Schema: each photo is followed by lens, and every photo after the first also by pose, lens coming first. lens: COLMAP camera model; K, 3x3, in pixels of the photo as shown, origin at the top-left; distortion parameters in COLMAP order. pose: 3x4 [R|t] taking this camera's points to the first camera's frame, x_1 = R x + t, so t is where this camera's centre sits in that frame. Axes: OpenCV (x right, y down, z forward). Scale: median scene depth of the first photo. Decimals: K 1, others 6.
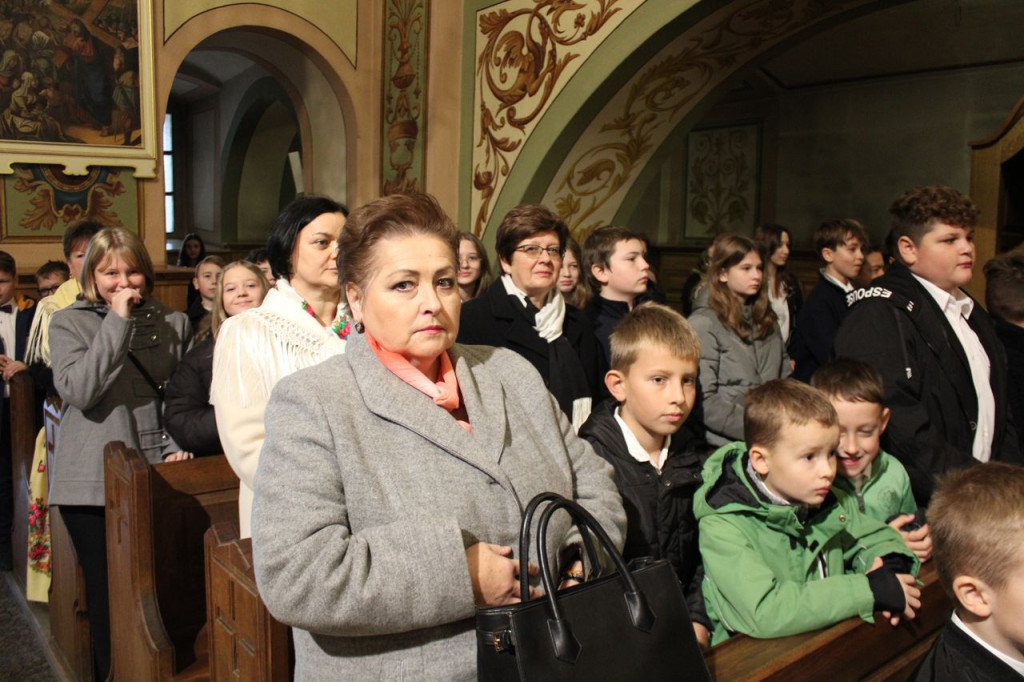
lens RADIAL K [[985.8, 0, 517.9], [0, 985.8, 326.4], [0, 0, 1]] dist [-0.144761, 0.161054]
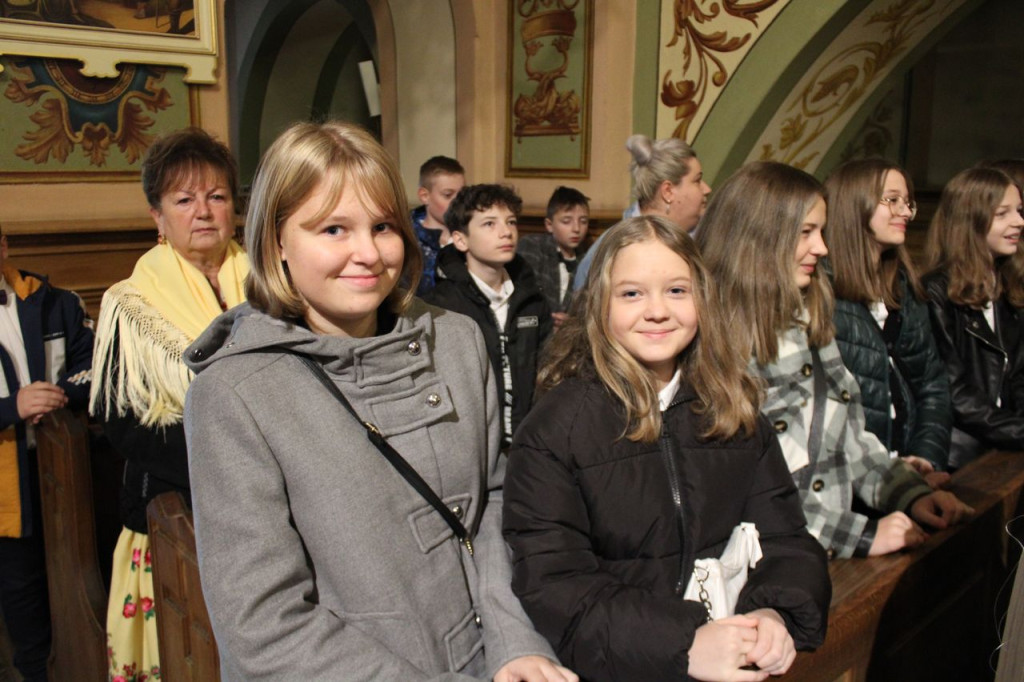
lens RADIAL K [[930.7, 0, 512.0], [0, 930.7, 341.0], [0, 0, 1]] dist [-0.156491, 0.152567]
pose [[0.997076, -0.017371, 0.074422, -0.215290], [0.011252, 0.996580, 0.081859, -0.024895], [-0.075589, -0.080782, 0.993861, 0.336653]]
